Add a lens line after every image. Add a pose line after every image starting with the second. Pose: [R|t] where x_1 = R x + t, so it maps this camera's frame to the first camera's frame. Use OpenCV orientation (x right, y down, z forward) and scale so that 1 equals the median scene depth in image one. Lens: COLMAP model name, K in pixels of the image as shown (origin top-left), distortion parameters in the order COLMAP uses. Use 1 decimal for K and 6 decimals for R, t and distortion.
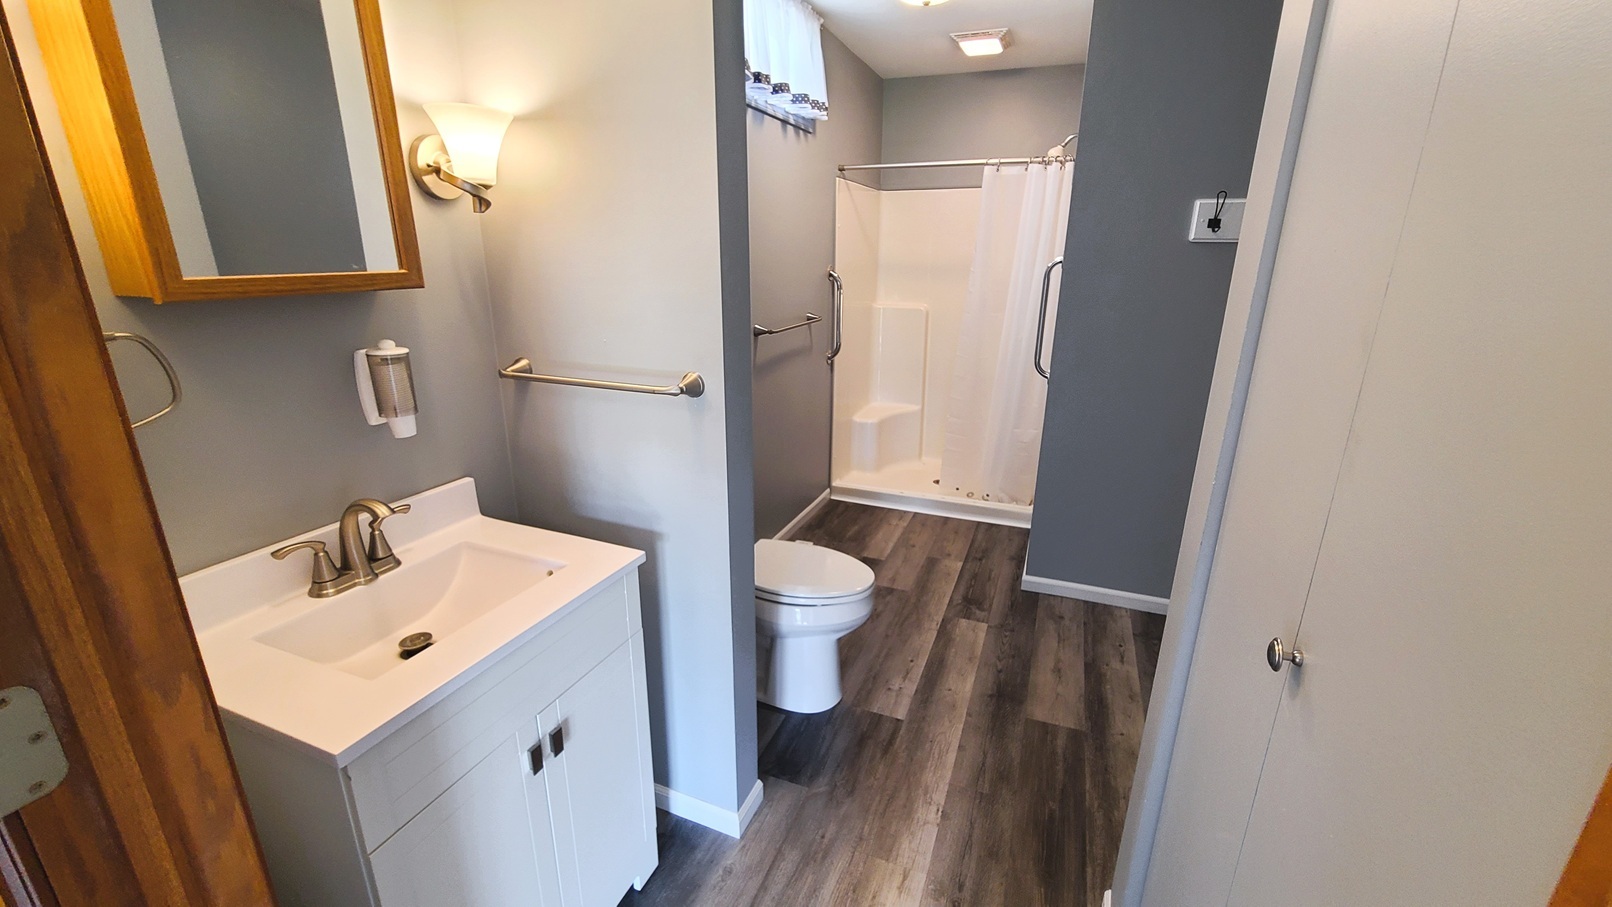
lens RADIAL K [[660.1, 0, 809.1], [0, 660.1, 456.8], [0, 0, 1]] dist [0.008648, -0.006251]
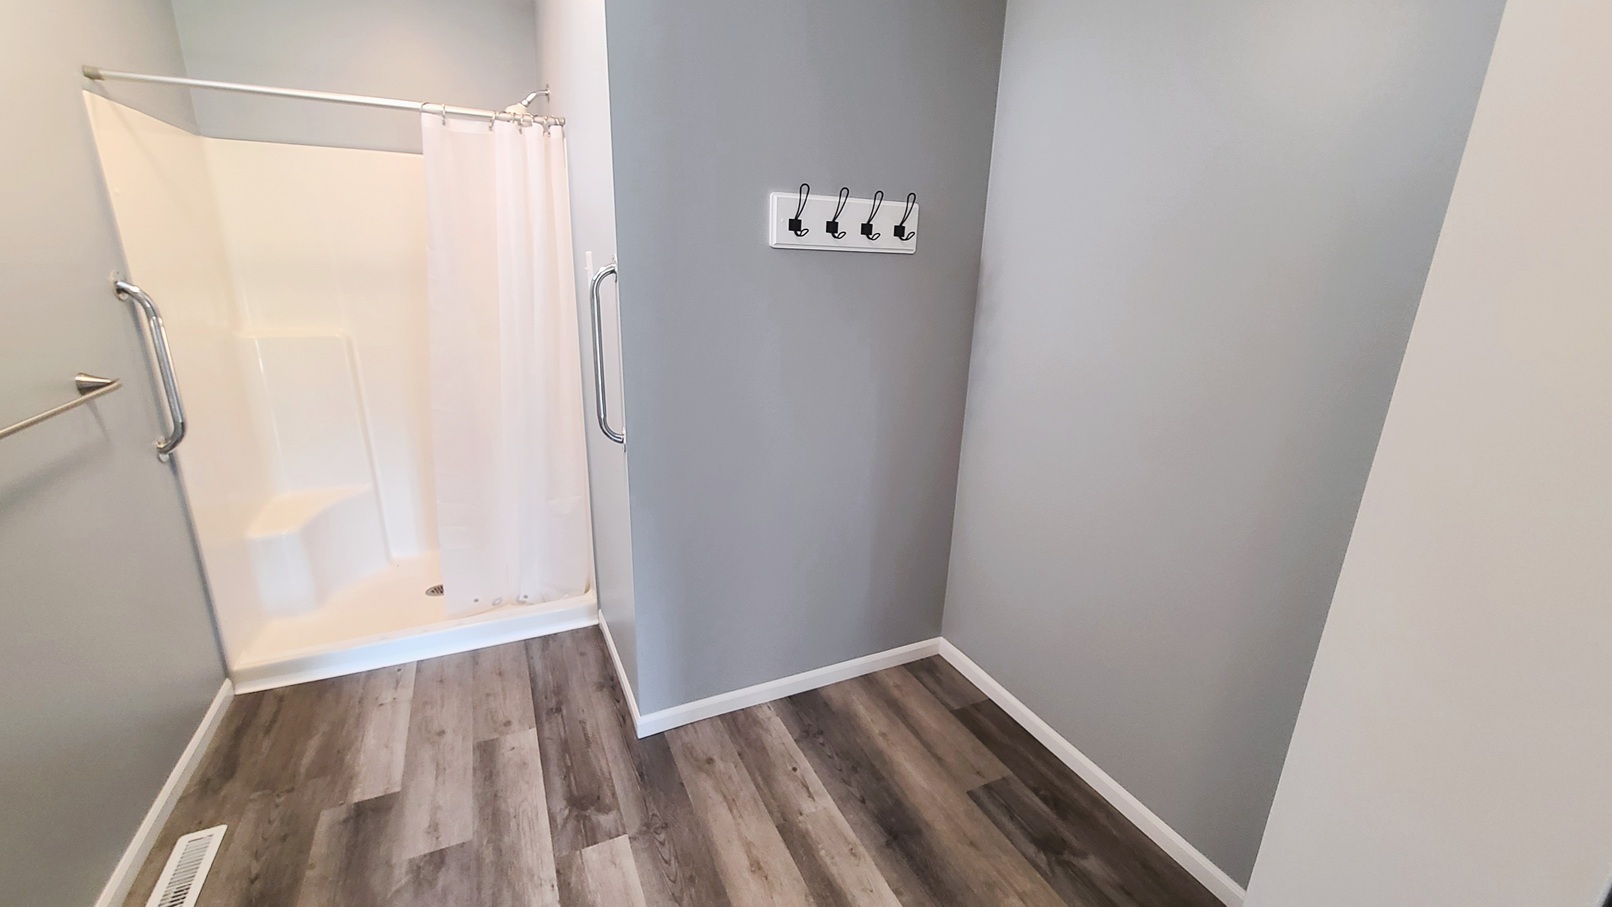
lens RADIAL K [[660.1, 0, 809.1], [0, 660.1, 456.8], [0, 0, 1]] dist [0.008648, -0.006251]
pose [[0.677712, -0.200351, 0.707507, 0.006911], [0.194934, 0.976692, 0.089854, -0.107222], [-0.709018, 0.077022, 0.700971, 0.325728]]
